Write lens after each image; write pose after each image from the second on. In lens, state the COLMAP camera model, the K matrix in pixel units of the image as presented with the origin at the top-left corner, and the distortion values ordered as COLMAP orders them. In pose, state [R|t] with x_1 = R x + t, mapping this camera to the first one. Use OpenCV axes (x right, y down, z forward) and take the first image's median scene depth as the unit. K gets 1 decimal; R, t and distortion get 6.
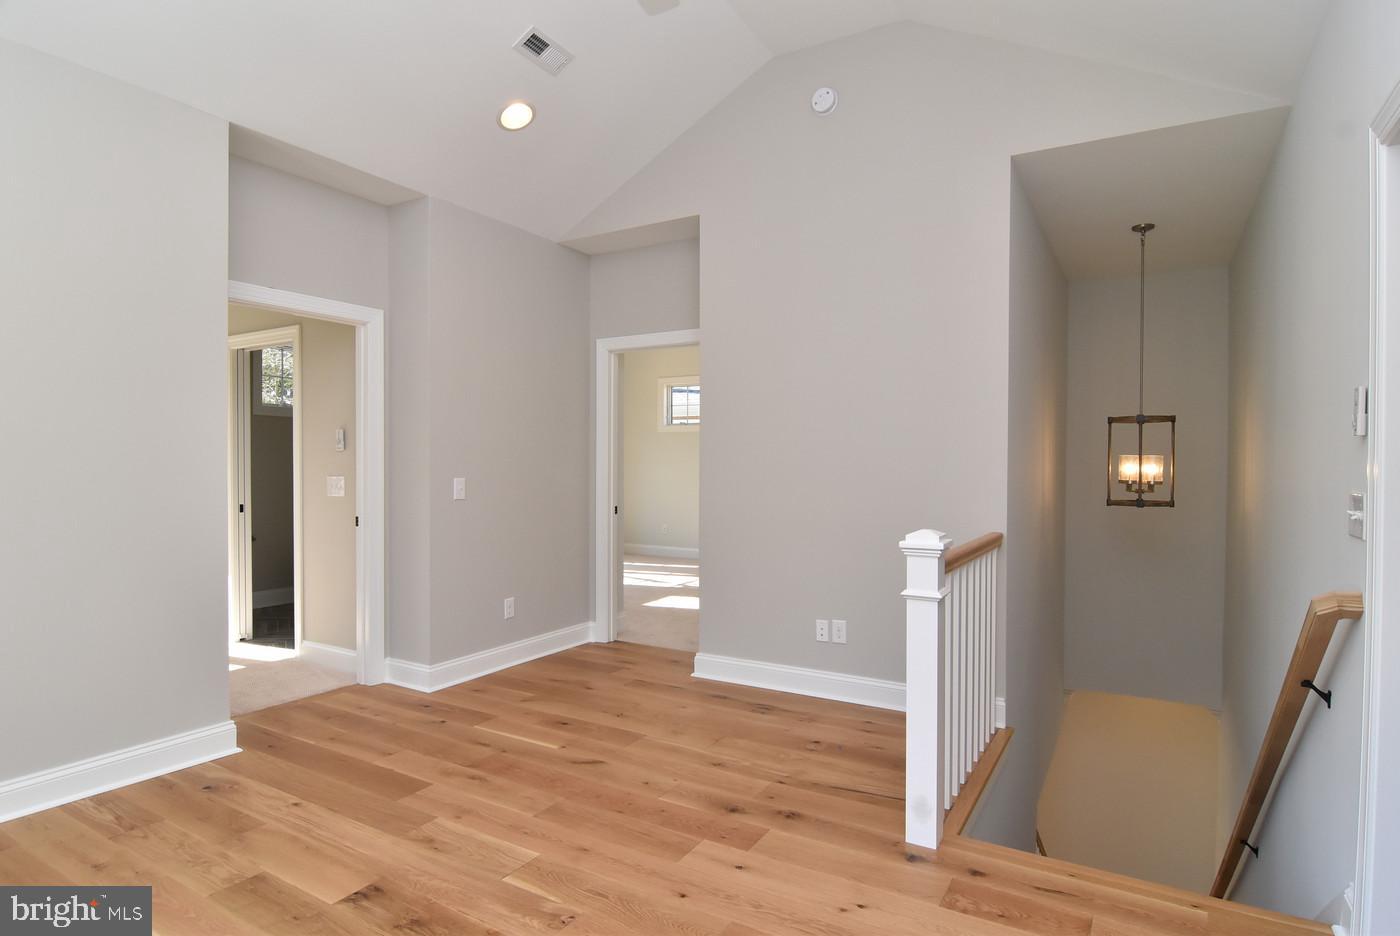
lens RADIAL K [[754.6, 0, 704.6], [0, 754.6, 472.5], [0, 0, 1]] dist [-0.010177, -0.007441]
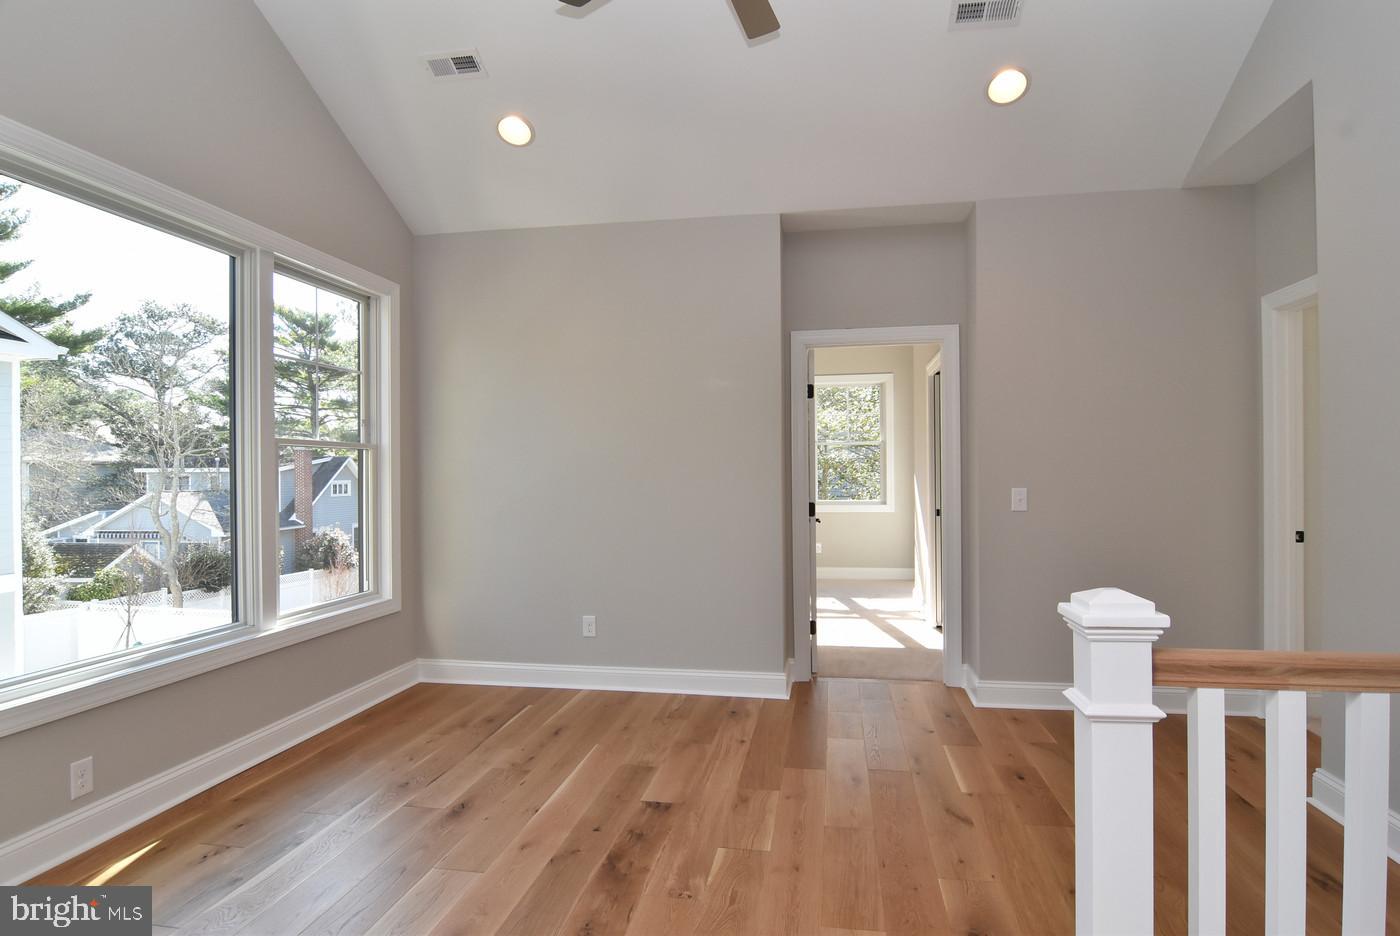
lens RADIAL K [[754.6, 0, 704.4], [0, 754.6, 470.4], [0, 0, 1]] dist [-0.010177, -0.007441]
pose [[0.356299, -0.011709, -0.934299, 0.667426], [-0.000192, 0.999921, -0.012605, -0.004066], [0.934372, 0.004671, 0.356268, 0.499383]]
